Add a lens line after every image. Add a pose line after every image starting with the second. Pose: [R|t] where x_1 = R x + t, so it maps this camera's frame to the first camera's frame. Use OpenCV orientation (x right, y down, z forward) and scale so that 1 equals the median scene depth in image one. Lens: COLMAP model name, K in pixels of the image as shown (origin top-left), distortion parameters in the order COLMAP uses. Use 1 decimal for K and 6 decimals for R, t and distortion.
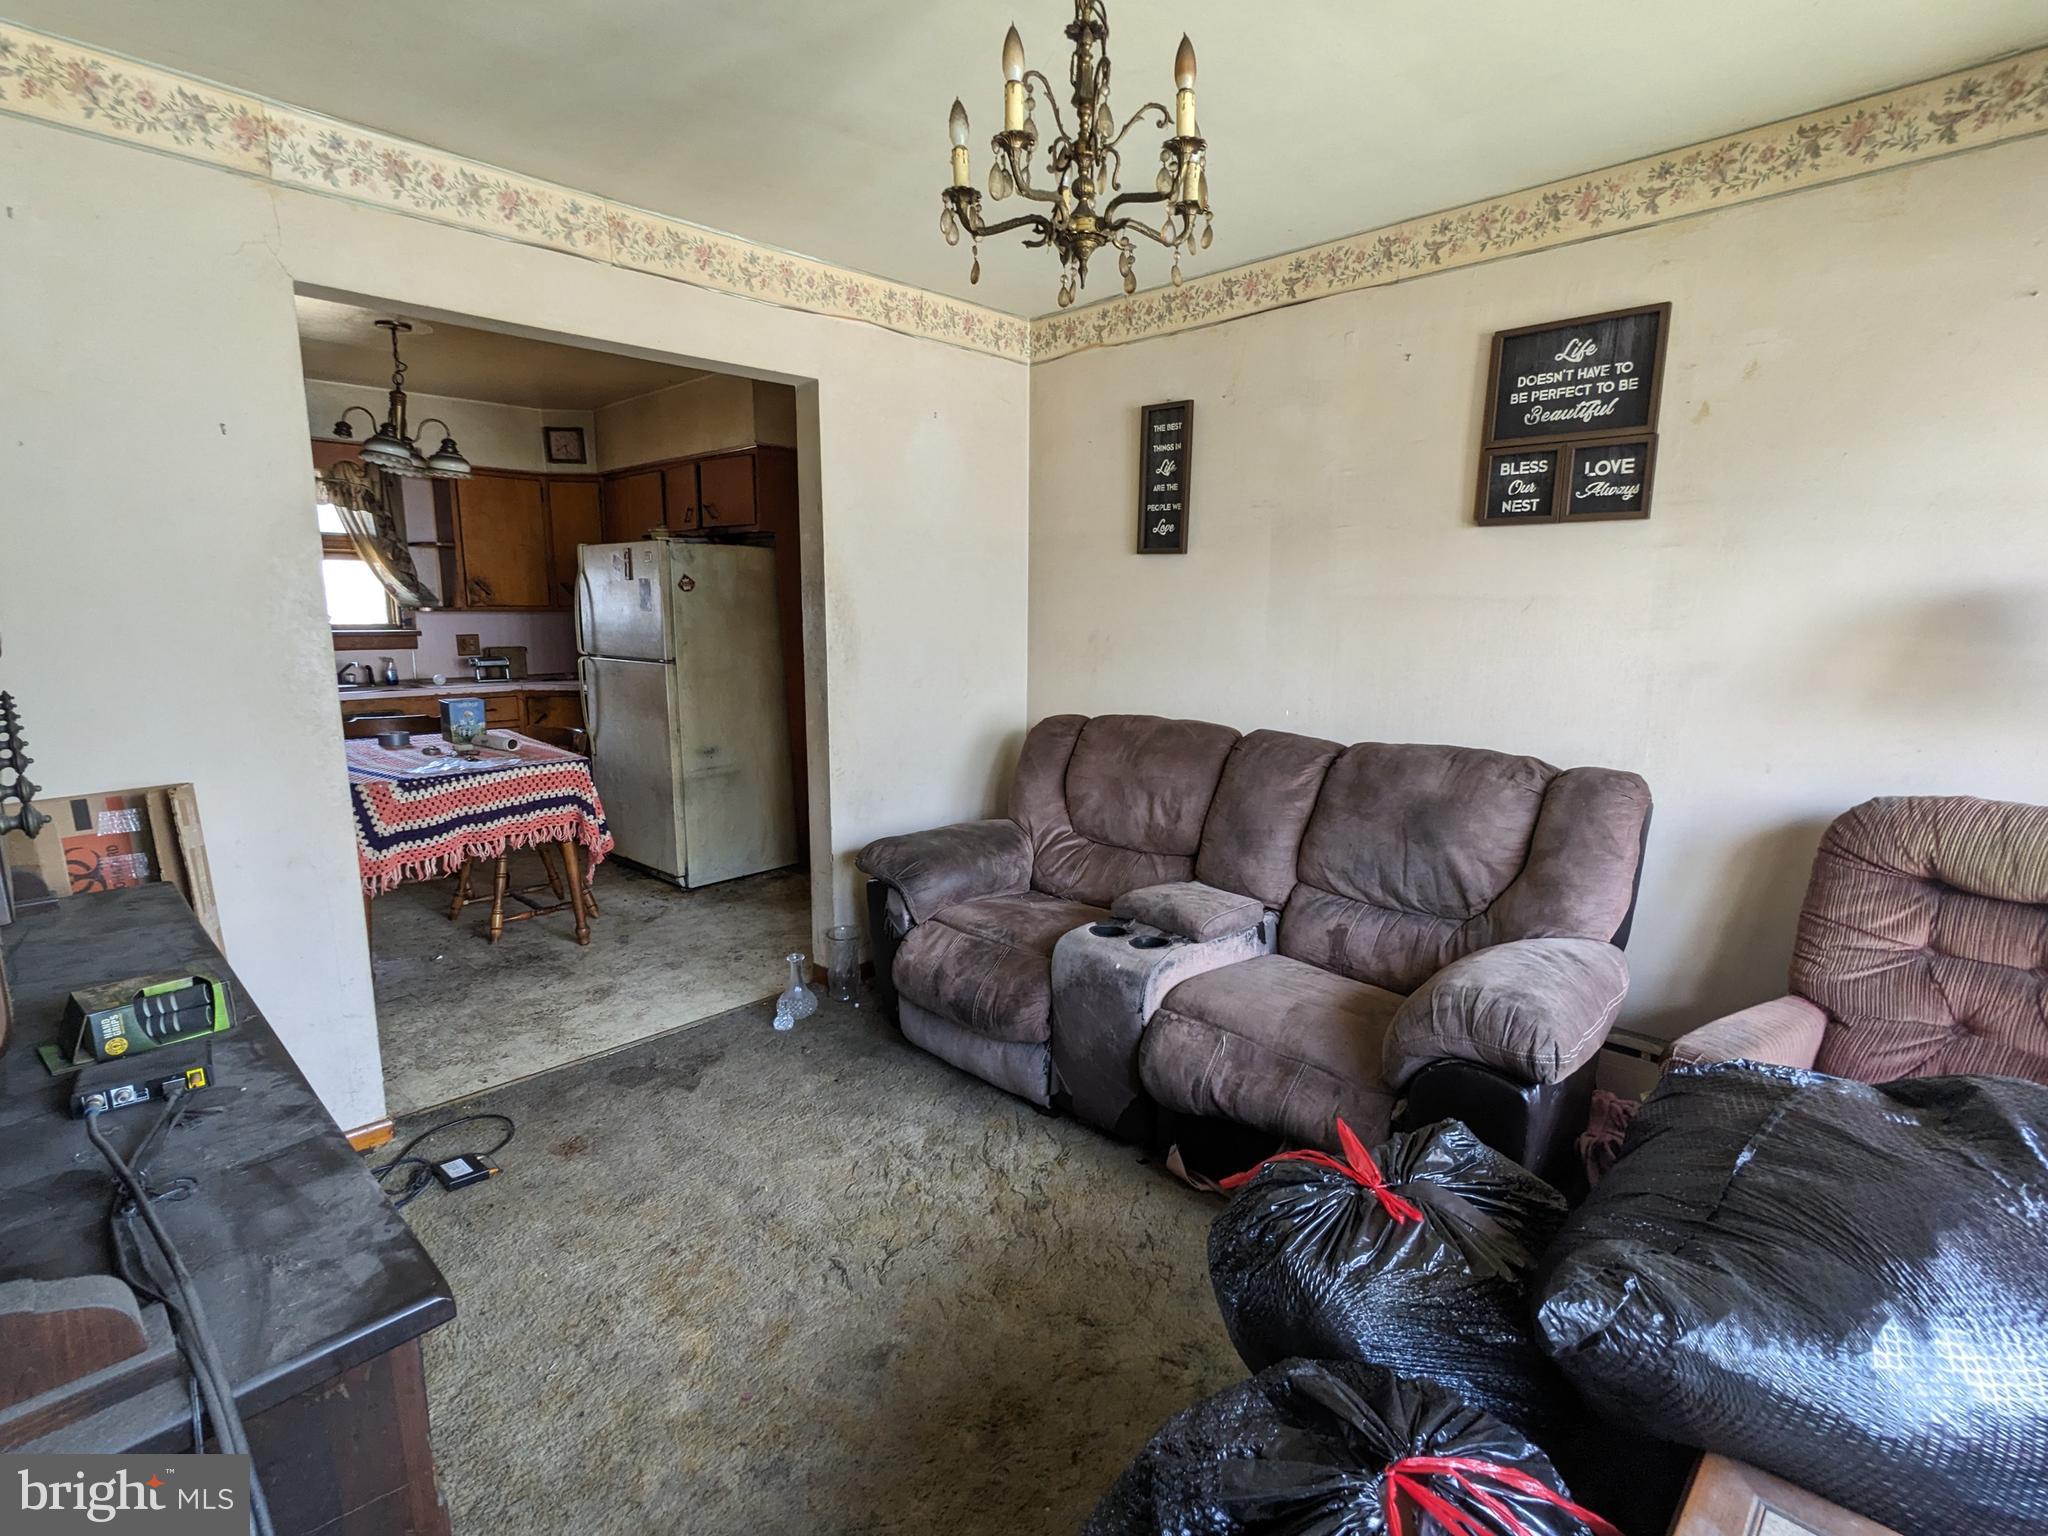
lens RADIAL K [[979.5, 0, 1027.3], [0, 979.5, 773.7], [0, 0, 1]] dist [0.001590, 0.000489]
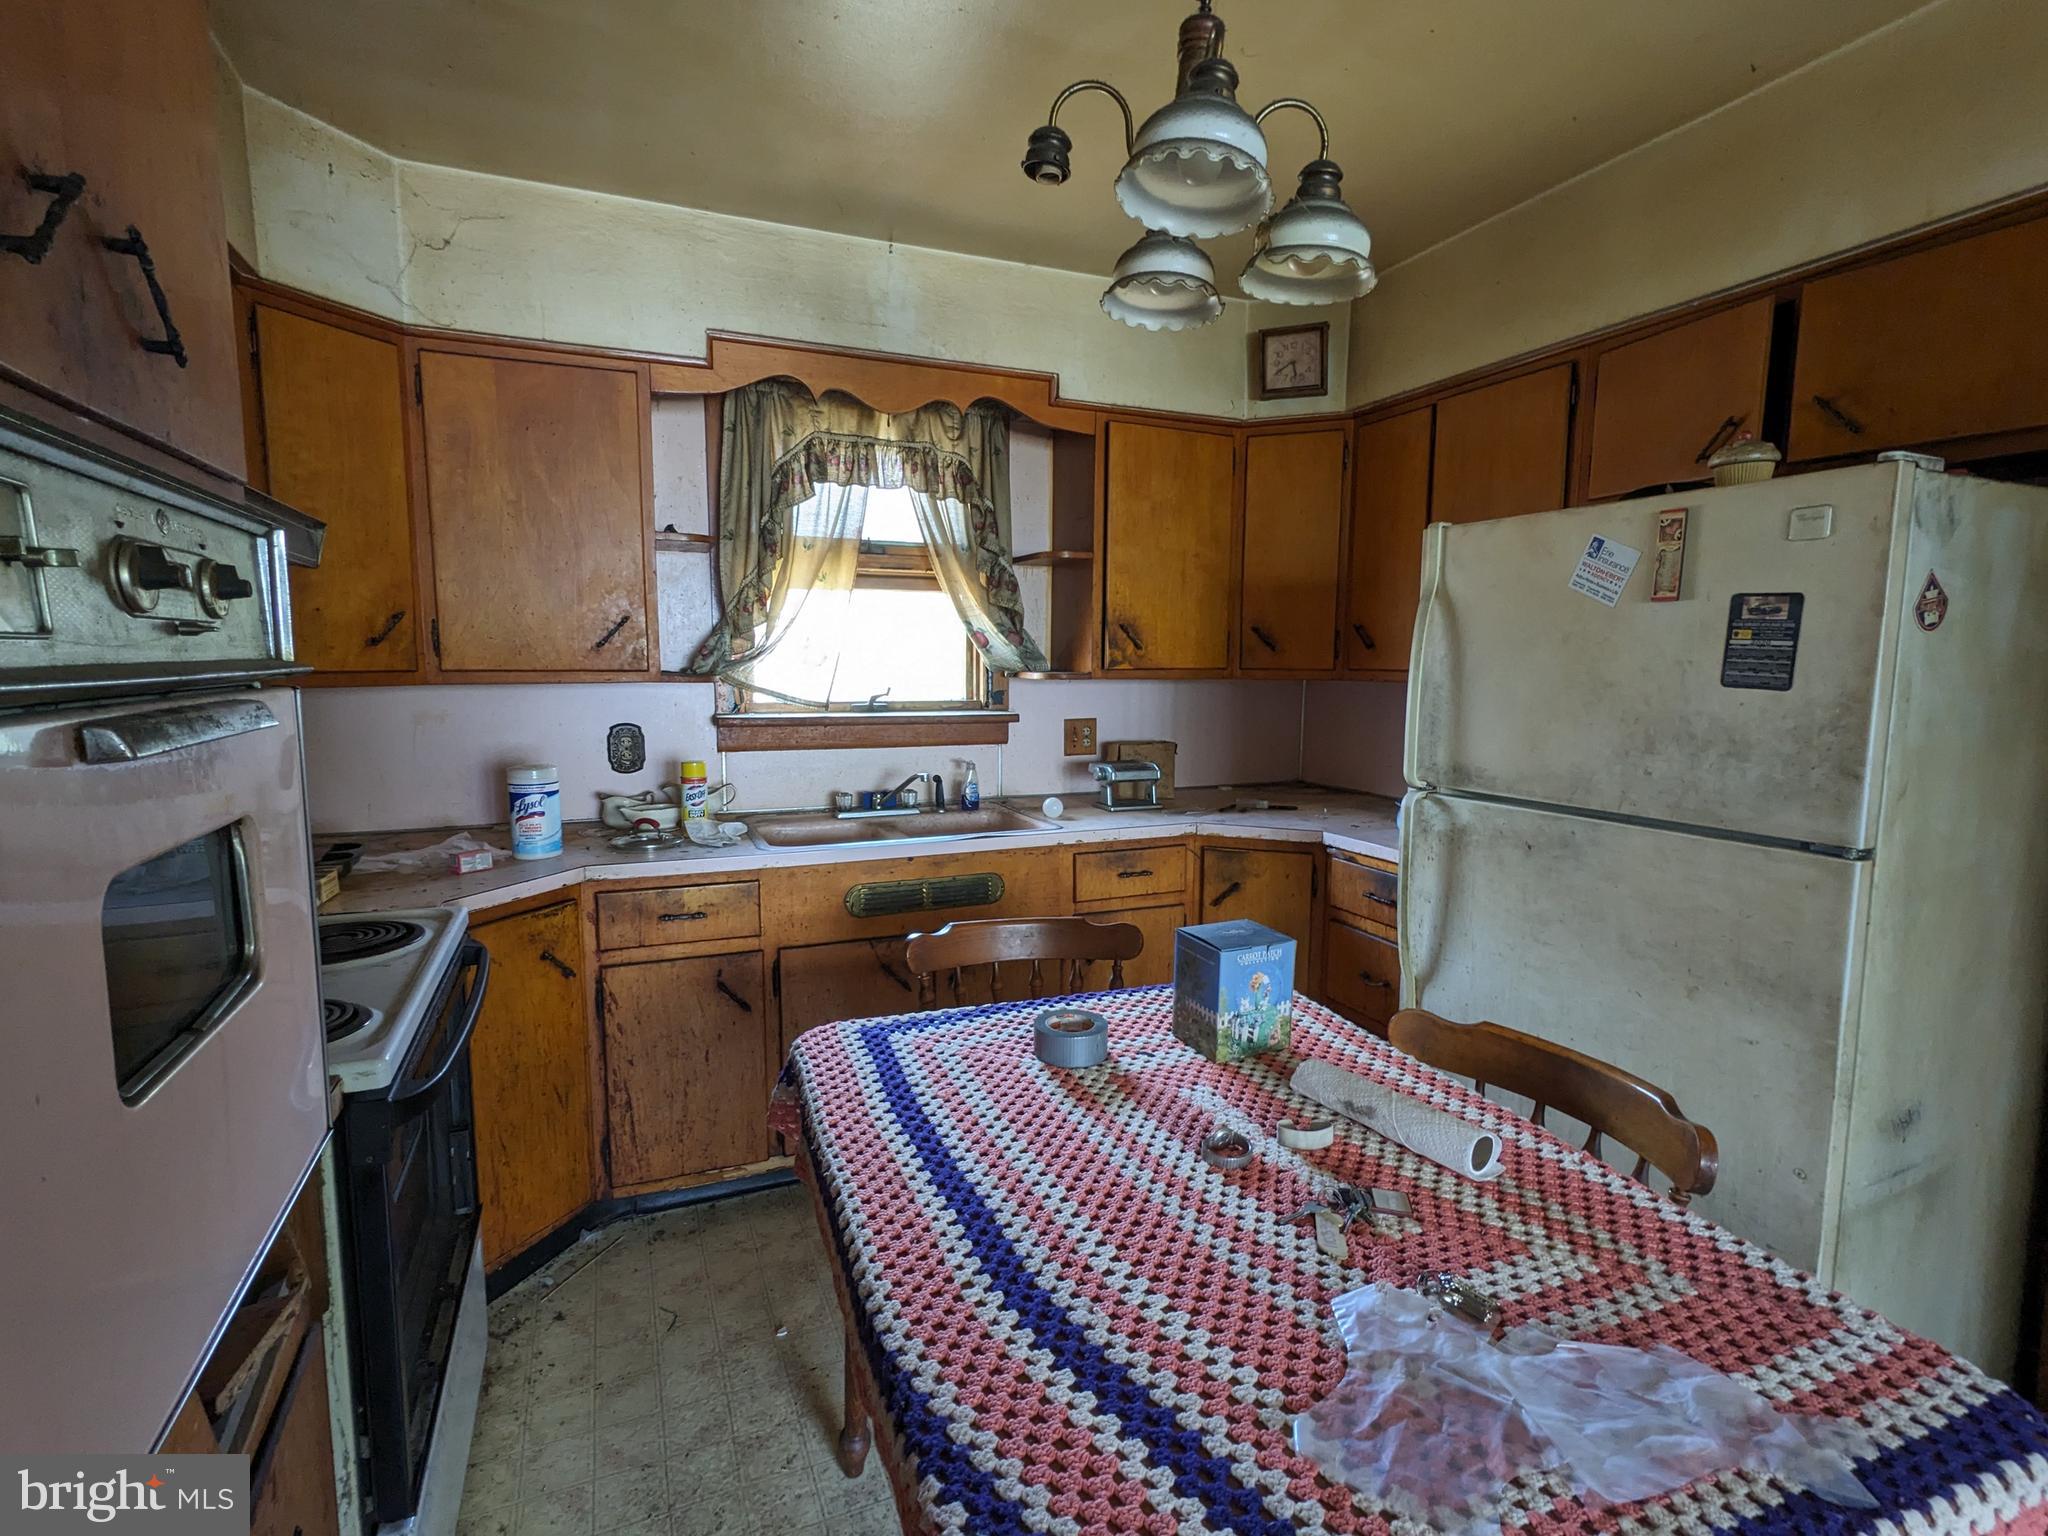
lens RADIAL K [[979.5, 0, 1027.3], [0, 979.5, 773.7], [0, 0, 1]] dist [0.001590, 0.000489]
pose [[0.917513, 0.043089, -0.395364, -0.398021], [-0.065907, 0.996842, -0.044307, -0.088394], [0.392207, 0.066709, 0.917455, 0.500119]]
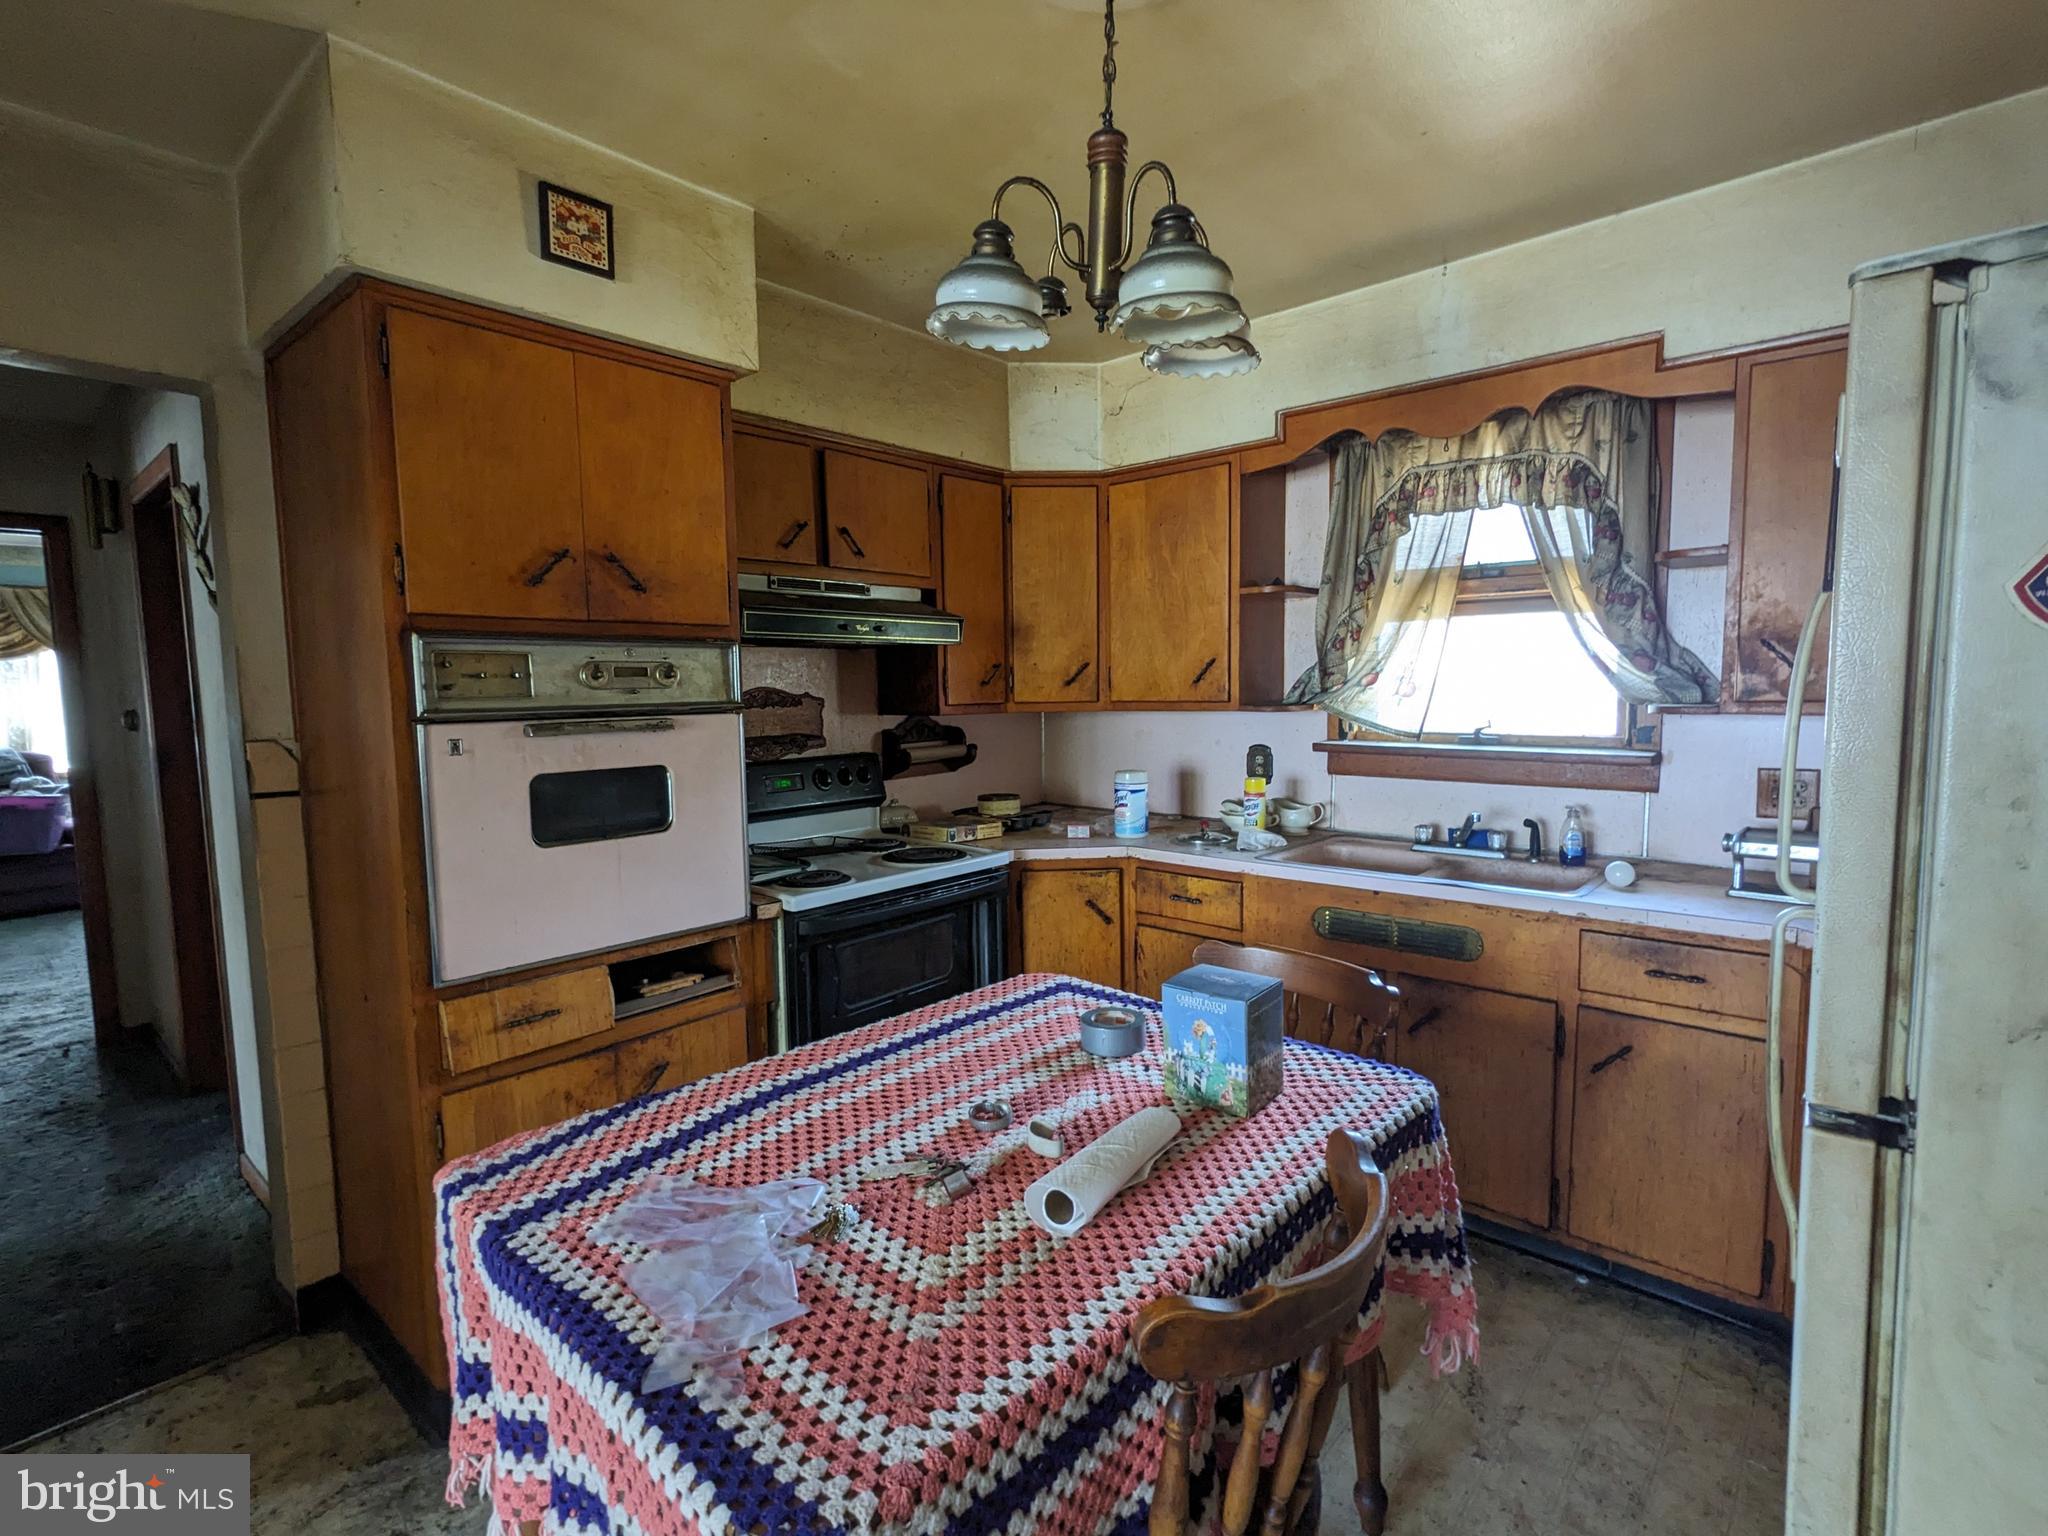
lens RADIAL K [[979.7, 0, 1024.0], [0, 979.7, 768.0], [0, 0, 1]] dist [0.002915, 0.000385]
pose [[0.037847, 0.077852, -0.996246, -0.188244], [-0.159576, 0.984638, 0.070883, -0.127848], [0.986460, 0.156294, 0.049689, 0.706309]]
